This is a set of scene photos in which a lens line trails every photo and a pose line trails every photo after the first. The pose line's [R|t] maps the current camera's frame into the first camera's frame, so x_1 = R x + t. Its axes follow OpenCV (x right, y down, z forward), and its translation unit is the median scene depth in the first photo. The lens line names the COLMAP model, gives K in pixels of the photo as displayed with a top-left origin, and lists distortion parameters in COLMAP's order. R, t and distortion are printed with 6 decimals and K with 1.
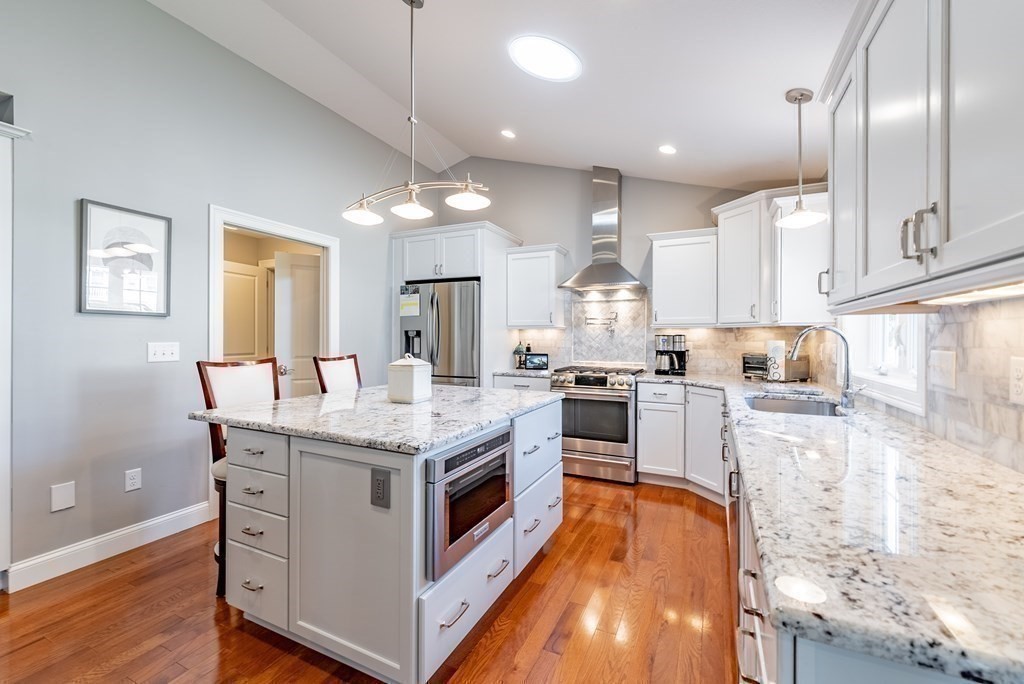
lens RADIAL K [[421.3, 0, 517.4], [0, 421.3, 335.7], [0, 0, 1]] dist [0.000001, -0.000891]
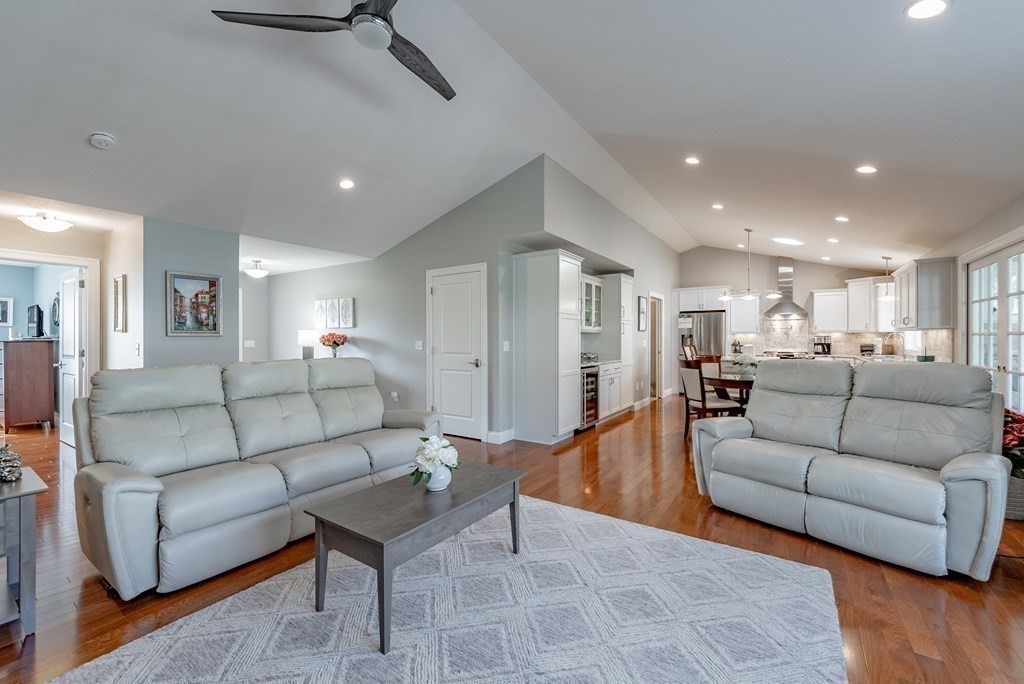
lens RADIAL K [[421.3, 0, 509.3], [0, 421.3, 339.6], [0, 0, 1]] dist [0.000001, -0.000891]
pose [[0.988567, -0.005266, -0.150693, -0.906726], [0.006262, 0.999962, 0.006136, -0.006872], [0.150655, -0.007010, 0.988562, -1.392952]]
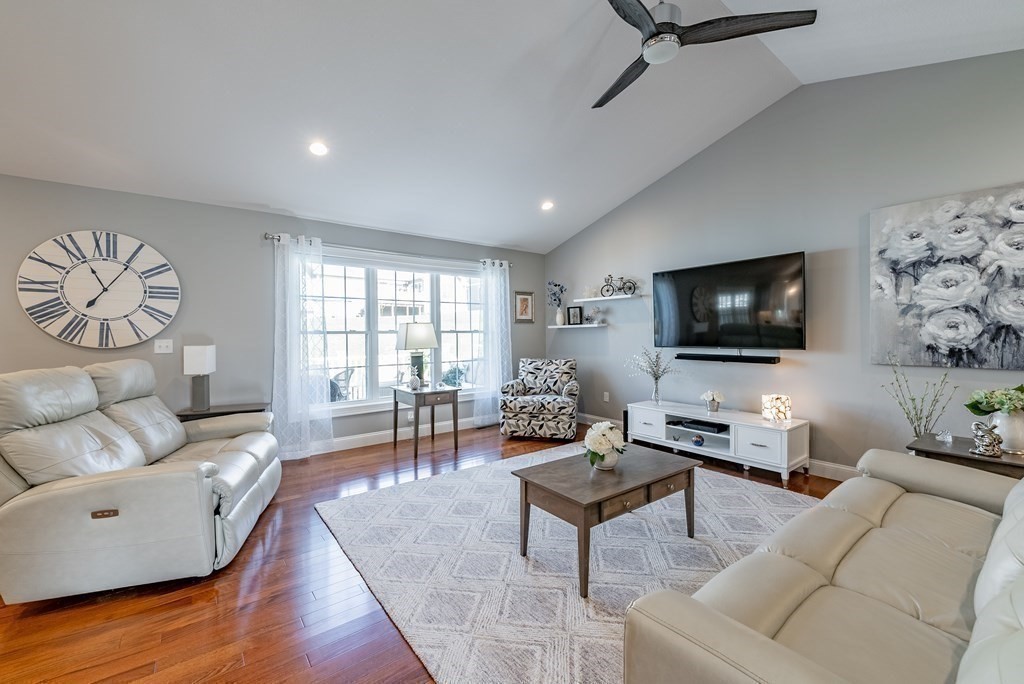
lens RADIAL K [[421.3, 0, 509.9], [0, 421.3, 339.0], [0, 0, 1]] dist [0.000001, -0.000891]
pose [[-0.888758, -0.004150, 0.458358, -1.249547], [0.001546, 0.999926, 0.012051, -0.003553], [-0.458374, 0.011419, -0.888686, -0.236913]]
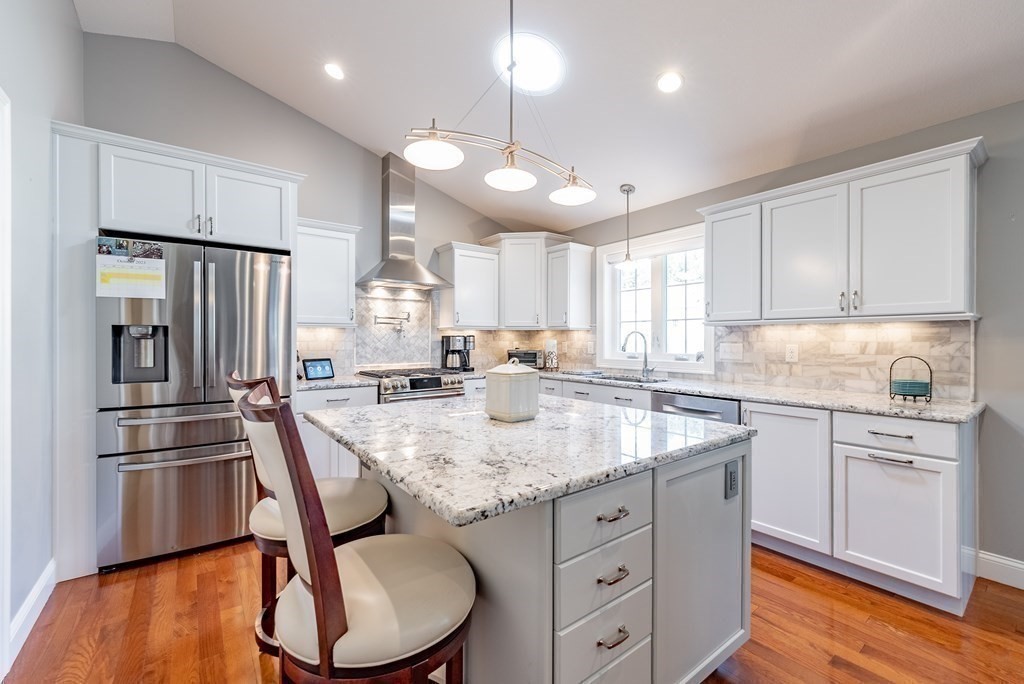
lens RADIAL K [[421.3, 0, 509.6], [0, 421.3, 338.8], [0, 0, 1]] dist [0.000001, -0.000891]
pose [[0.462778, -0.003139, 0.886468, -0.559547], [-0.002065, 0.999987, 0.004619, 0.001135], [-0.886472, -0.003968, 0.462766, 0.370246]]
